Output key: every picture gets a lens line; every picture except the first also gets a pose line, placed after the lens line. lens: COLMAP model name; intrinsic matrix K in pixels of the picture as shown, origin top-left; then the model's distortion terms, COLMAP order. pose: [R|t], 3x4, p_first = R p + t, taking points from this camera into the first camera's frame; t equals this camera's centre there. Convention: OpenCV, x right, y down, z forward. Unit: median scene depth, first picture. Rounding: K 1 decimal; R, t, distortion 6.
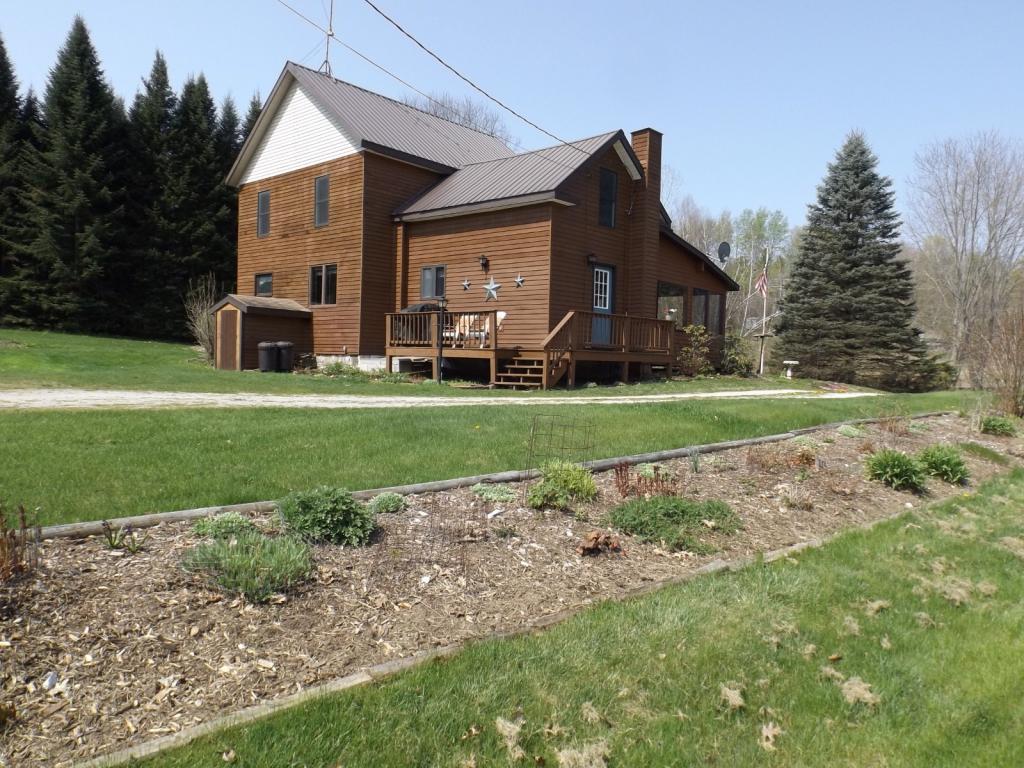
lens RADIAL K [[733.2, 0, 512.0], [0, 733.2, 384.0], [0, 0, 1]] dist [0.024437, -0.029401]
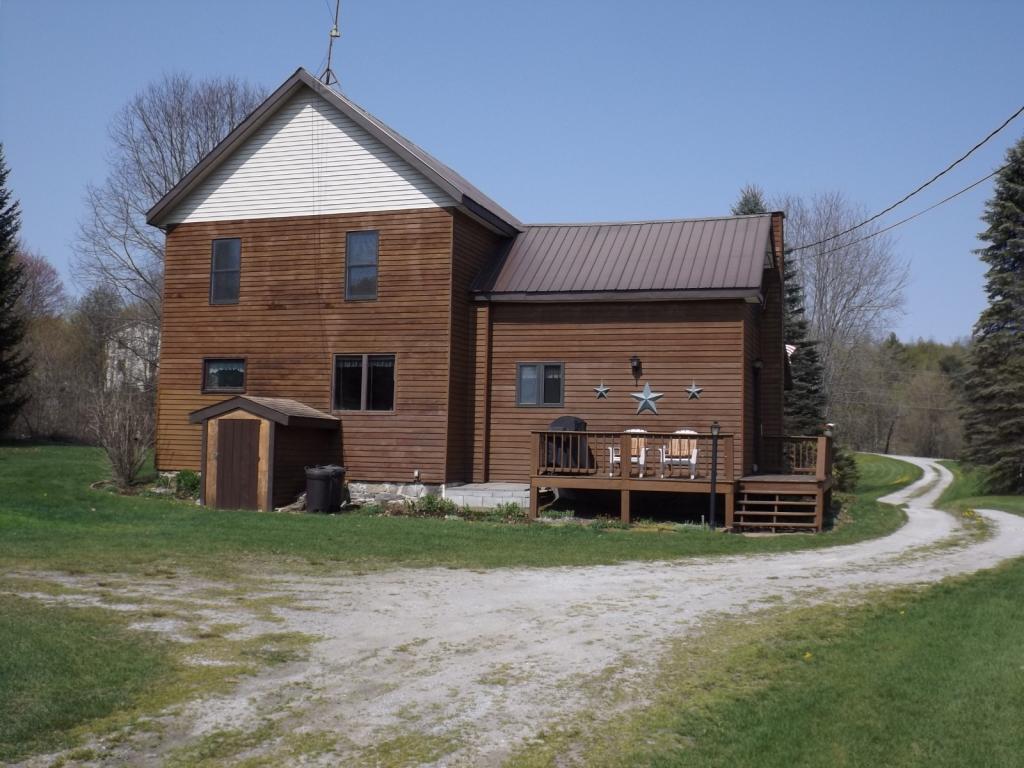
lens RADIAL K [[1072.3, 0, 512.0], [0, 1072.3, 384.0], [0, 0, 1]] dist [-0.119579, -0.001257]
pose [[0.915163, 0.012262, 0.402898, -0.554134], [0.019824, 0.996958, -0.075372, -0.054556], [-0.402596, 0.076965, 0.912136, 0.007834]]
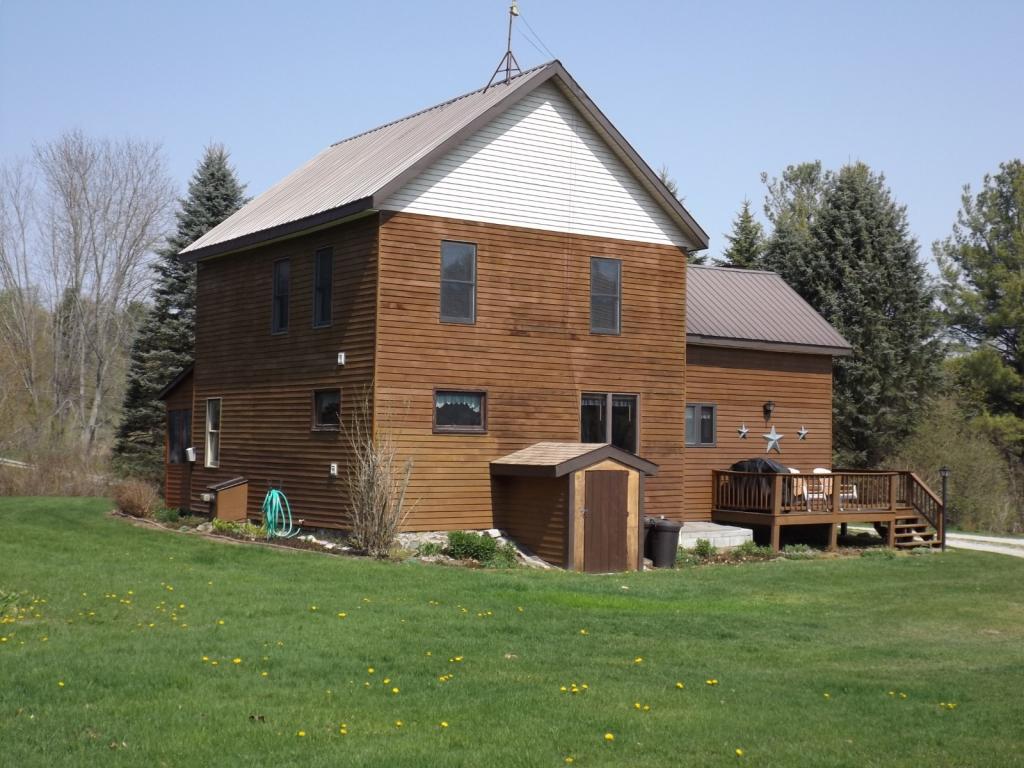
lens RADIAL K [[1384.8, 0, 512.0], [0, 1384.8, 384.0], [0, 0, 1]] dist [-0.158445, -0.011520]
pose [[0.226020, 0.012835, 0.974038, -1.513970], [0.023310, 0.999556, -0.018581, -0.153001], [-0.973844, 0.026905, 0.225620, 0.826575]]
